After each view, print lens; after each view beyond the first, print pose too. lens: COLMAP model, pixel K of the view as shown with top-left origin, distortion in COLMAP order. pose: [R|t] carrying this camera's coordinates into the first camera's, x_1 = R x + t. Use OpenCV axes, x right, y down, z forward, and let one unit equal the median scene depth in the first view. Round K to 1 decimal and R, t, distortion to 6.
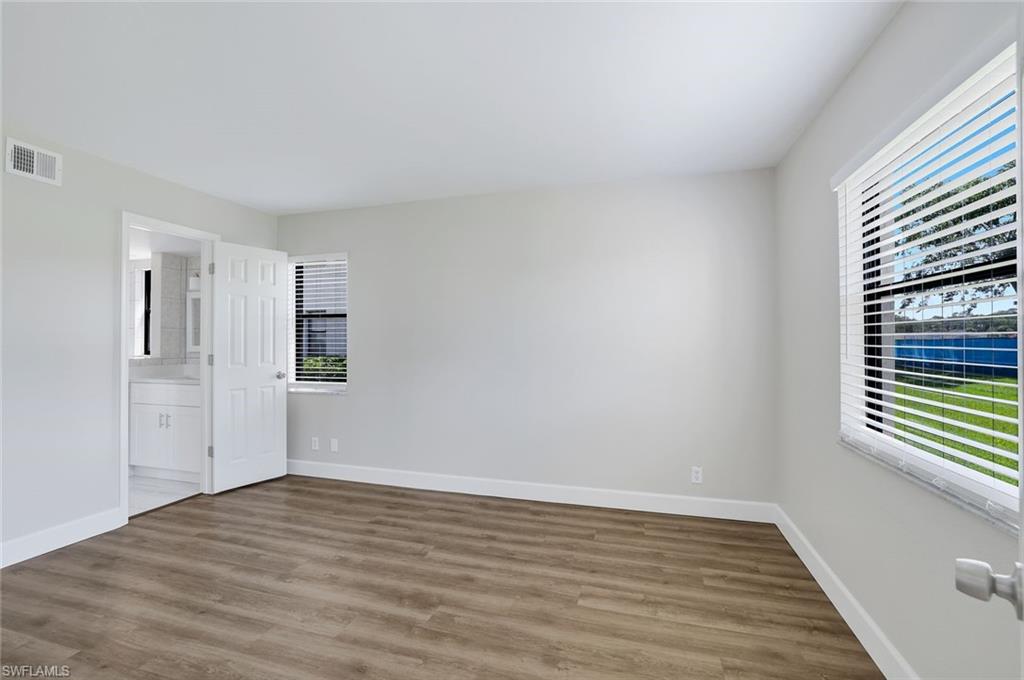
lens RADIAL K [[445.0, 0, 508.5], [0, 445.0, 339.5], [0, 0, 1]] dist [-0.002212, 0.000151]
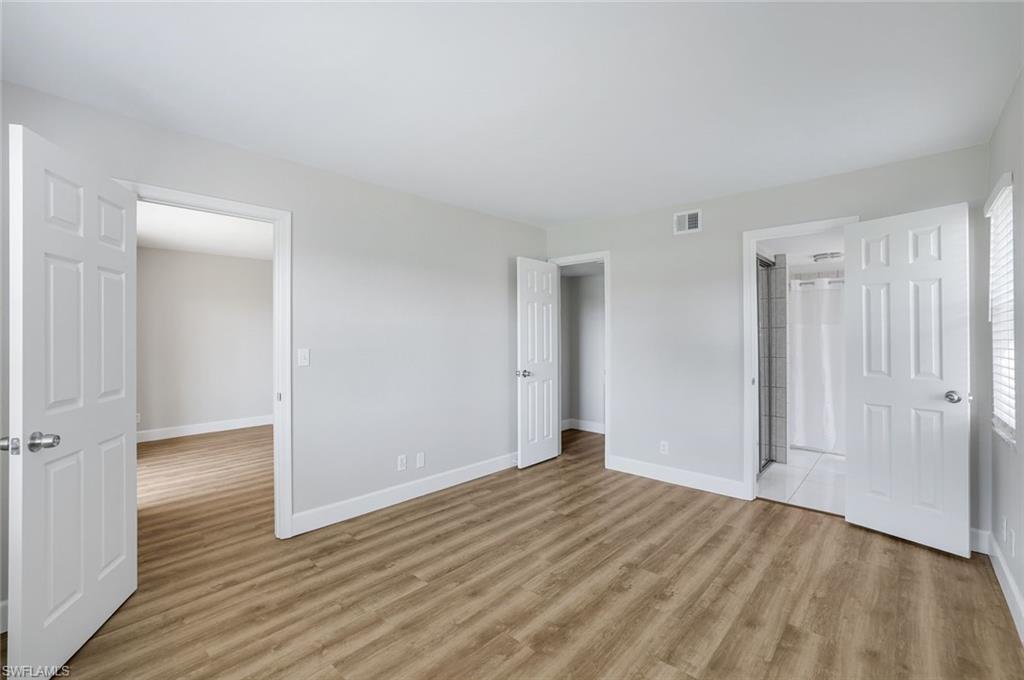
lens RADIAL K [[445.0, 0, 508.2], [0, 445.0, 337.3], [0, 0, 1]] dist [-0.002212, 0.000151]
pose [[-0.424167, 0.001550, -0.905583, 0.466277], [0.008109, 0.999965, -0.002087, -0.012756], [0.905548, -0.008229, -0.424164, 0.940554]]
